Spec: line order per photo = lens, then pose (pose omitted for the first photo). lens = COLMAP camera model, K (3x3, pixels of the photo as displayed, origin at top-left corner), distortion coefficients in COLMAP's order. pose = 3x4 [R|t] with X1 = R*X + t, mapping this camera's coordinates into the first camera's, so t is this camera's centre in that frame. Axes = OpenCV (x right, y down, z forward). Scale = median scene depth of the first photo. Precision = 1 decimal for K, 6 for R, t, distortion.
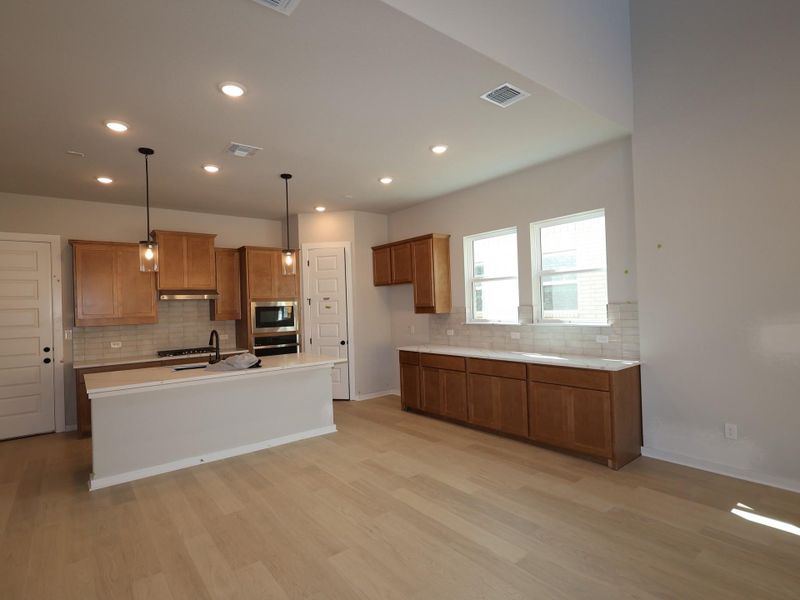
lens RADIAL K [[414.0, 0, 400.0], [0, 414.0, 300.0], [0, 0, 1]] dist [0.001347, 0.000266]
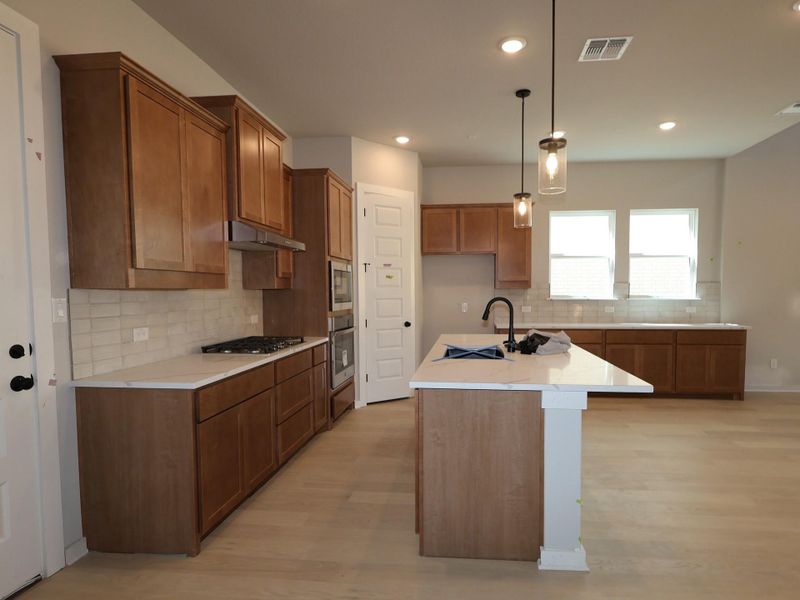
lens RADIAL K [[445.0, 0, 427.8], [0, 445.0, 312.6], [0, 0, 1]] dist [-0.003153, -0.001195]
pose [[0.694473, -0.003878, 0.719508, -0.806994], [-0.031587, 0.998857, 0.035872, 0.058724], [-0.718825, -0.047640, 0.693557, 0.462442]]
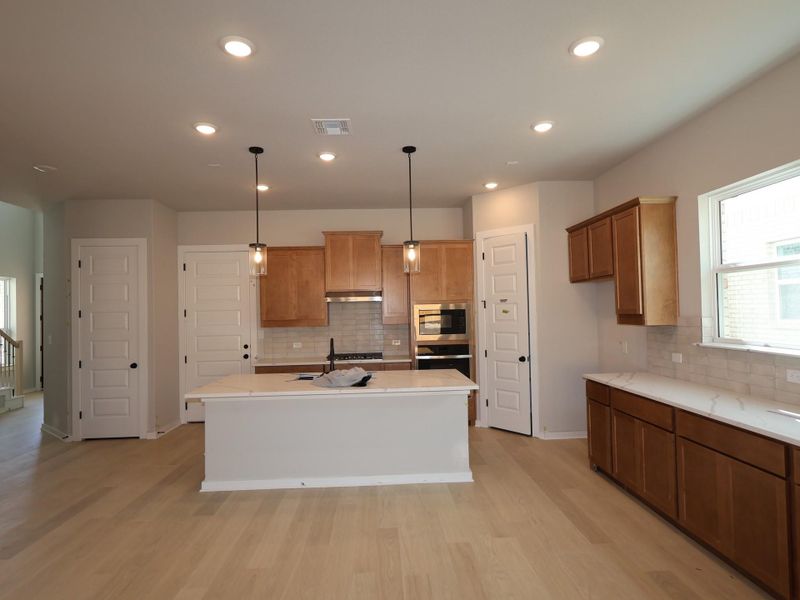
lens RADIAL K [[447.1, 0, 400.0], [0, 447.1, 300.0], [0, 0, 1]] dist [0.000919, -0.000001]
pose [[0.810274, 0.001139, -0.586050, 0.181692], [0.003106, 0.999976, 0.006238, -0.011547], [0.586043, -0.006874, 0.810251, 0.240293]]
